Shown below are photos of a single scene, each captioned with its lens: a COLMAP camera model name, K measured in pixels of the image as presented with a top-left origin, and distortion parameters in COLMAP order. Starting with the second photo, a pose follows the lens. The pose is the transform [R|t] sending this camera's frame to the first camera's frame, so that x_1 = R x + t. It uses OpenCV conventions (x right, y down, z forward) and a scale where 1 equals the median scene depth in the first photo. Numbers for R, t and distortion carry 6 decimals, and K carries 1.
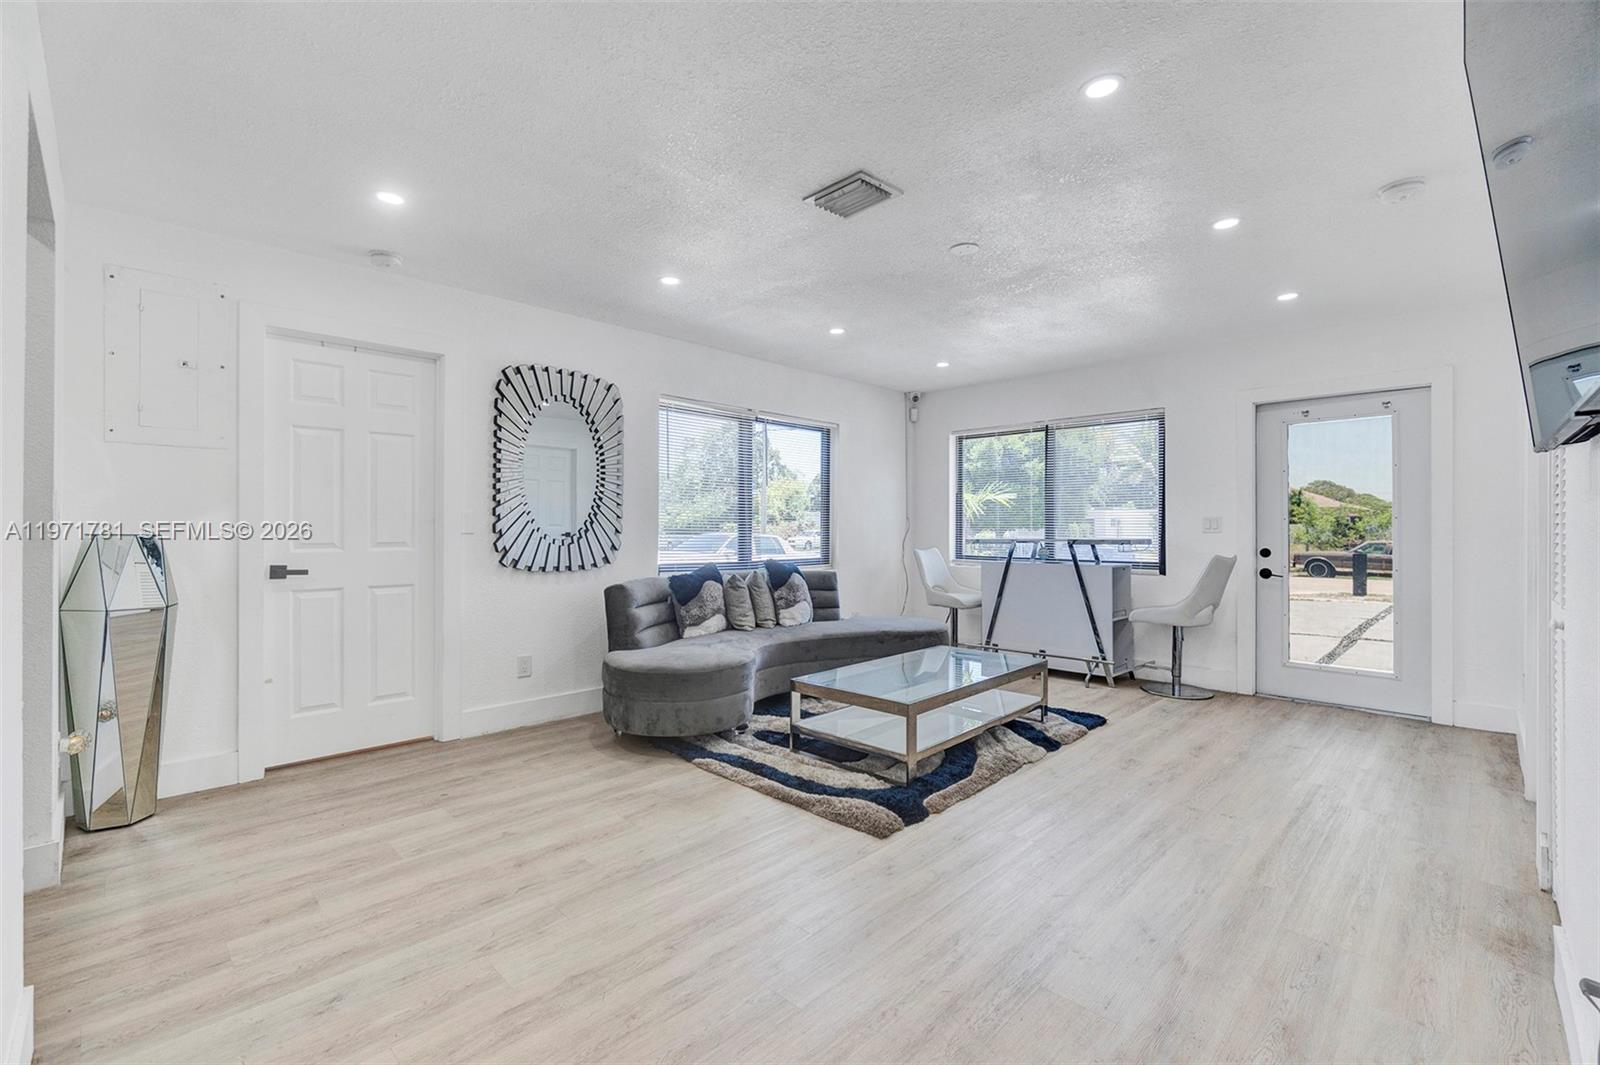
lens RADIAL K [[686.8, 0, 800.0], [0, 686.8, 532.5], [0, 0, 1]] dist [0.001620, 0.000224]
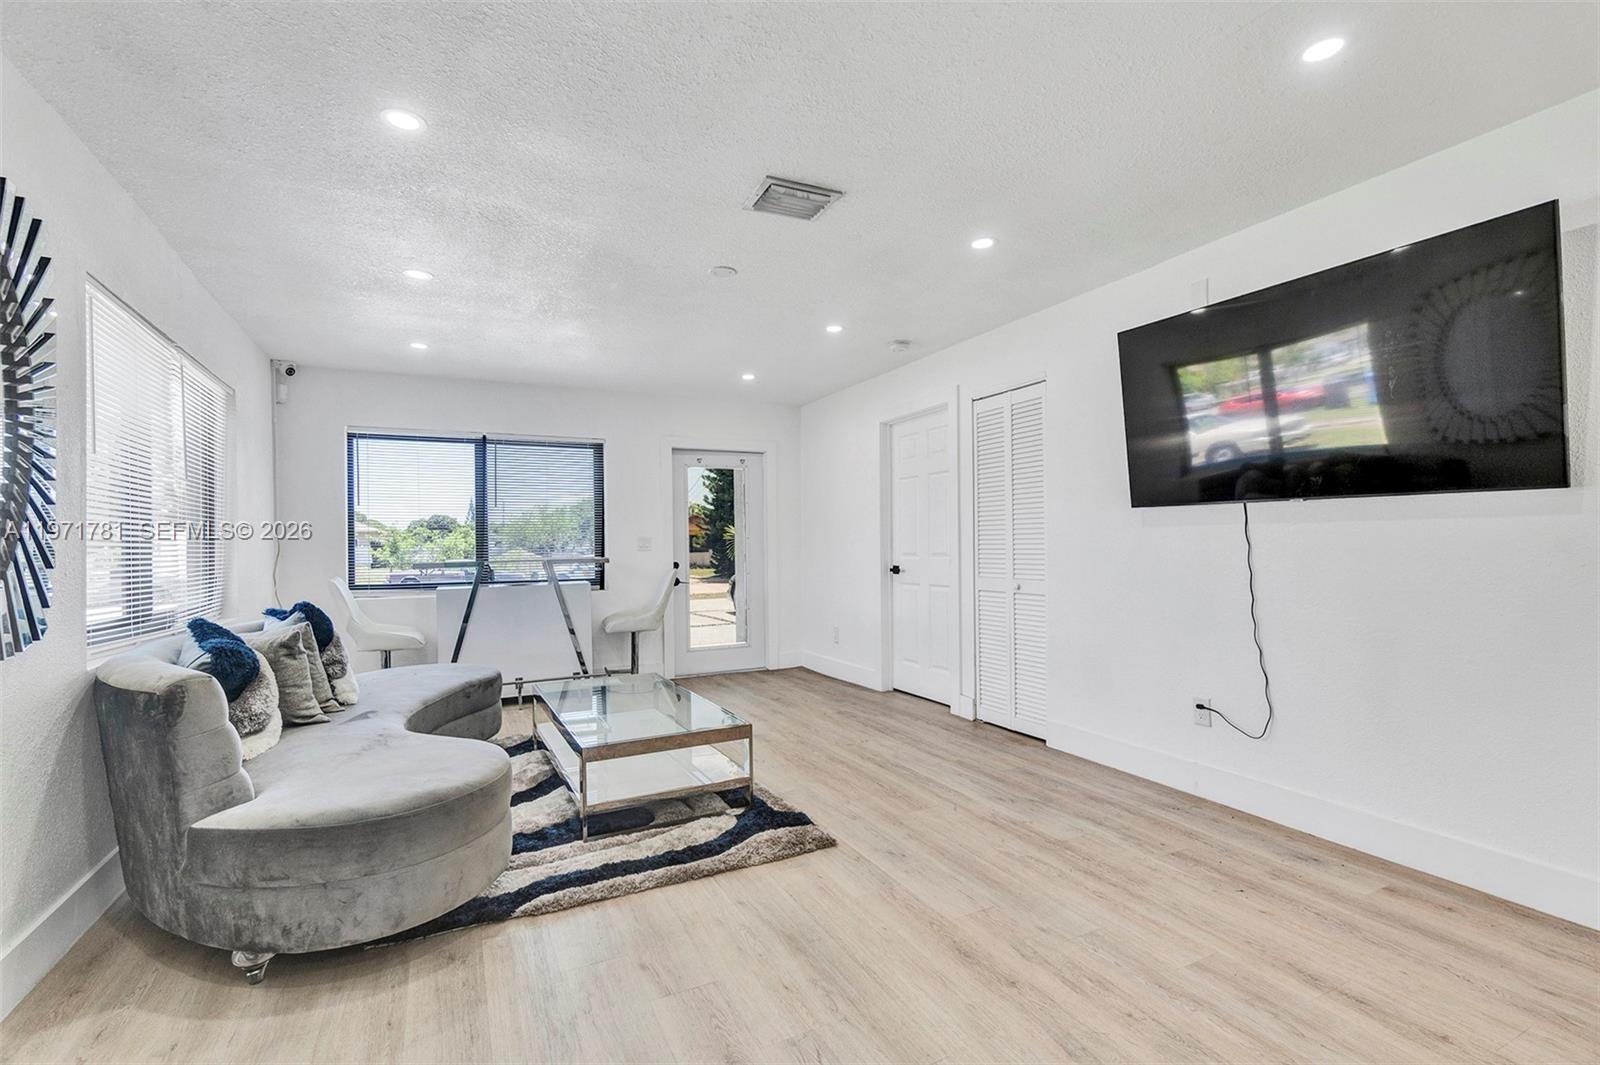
lens RADIAL K [[698.3, 0, 772.5], [0, 698.3, 552.6], [0, 0, 1]] dist [-0.003280, 0.000030]
pose [[0.341410, -0.016458, 0.939770, -0.665865], [0.020056, 0.999747, 0.010222, -0.004992], [-0.939700, 0.015358, 0.341654, 0.540288]]
